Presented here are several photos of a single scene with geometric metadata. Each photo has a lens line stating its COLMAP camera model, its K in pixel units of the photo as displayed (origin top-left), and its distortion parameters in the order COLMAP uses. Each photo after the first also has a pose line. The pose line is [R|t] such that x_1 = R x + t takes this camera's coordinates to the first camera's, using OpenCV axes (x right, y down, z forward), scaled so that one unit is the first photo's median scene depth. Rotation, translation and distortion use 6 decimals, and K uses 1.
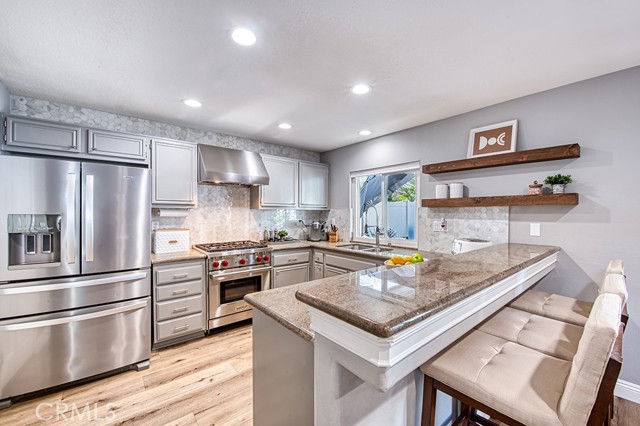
lens RADIAL K [[262.5, 0, 324.4], [0, 262.5, 213.4], [0, 0, 1]] dist [0.001697, -0.005083]
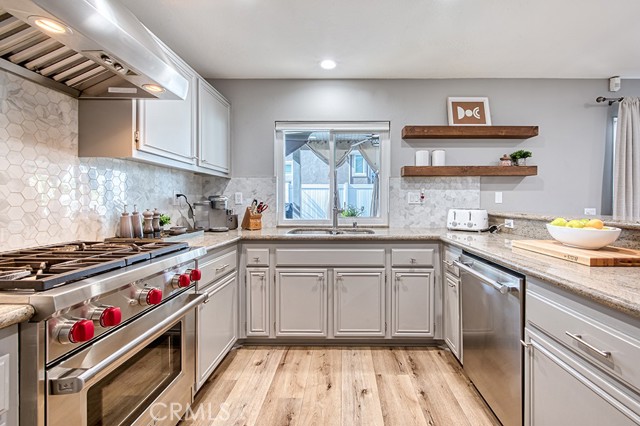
lens RADIAL K [[276.4, 0, 337.6], [0, 276.4, 204.3], [0, 0, 1]] dist [0.002120, -0.000183]
pose [[0.641196, -0.004811, 0.767362, -0.491916], [0.005176, 0.999985, 0.001945, 0.073178], [-0.767360, 0.002725, 0.641211, 0.655164]]
